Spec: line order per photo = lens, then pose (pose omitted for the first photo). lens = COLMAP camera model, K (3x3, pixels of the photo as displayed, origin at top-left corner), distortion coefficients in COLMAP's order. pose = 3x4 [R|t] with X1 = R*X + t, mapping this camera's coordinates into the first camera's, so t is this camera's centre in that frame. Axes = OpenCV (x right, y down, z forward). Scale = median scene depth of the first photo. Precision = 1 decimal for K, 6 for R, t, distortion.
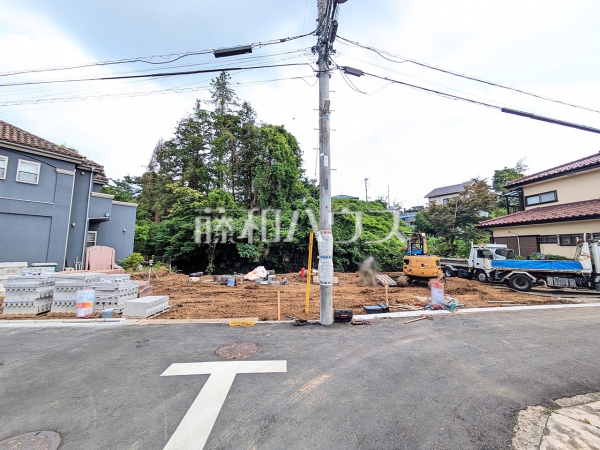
lens RADIAL K [[237.4, 0, 300.0], [0, 237.4, 225.0], [0, 0, 1]] dist [0.000904, 0.000135]
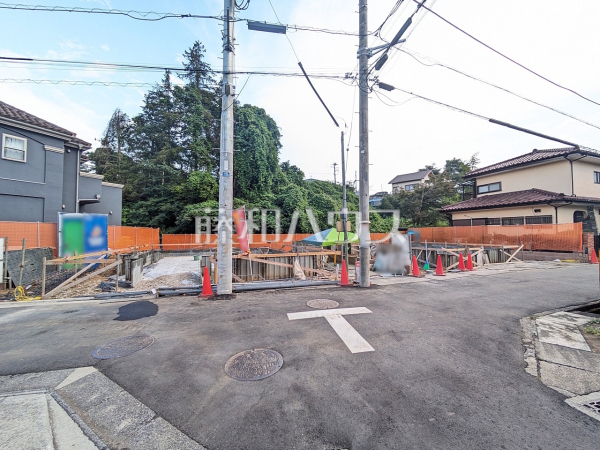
lens RADIAL K [[237.4, 0, 300.0], [0, 237.4, 225.0], [0, 0, 1]] dist [0.000904, 0.000135]
pose [[0.987501, -0.003996, 0.157562, -0.132920], [-0.007290, 0.997451, 0.070986, -0.001750], [-0.157444, -0.071247, 0.984954, -0.057792]]
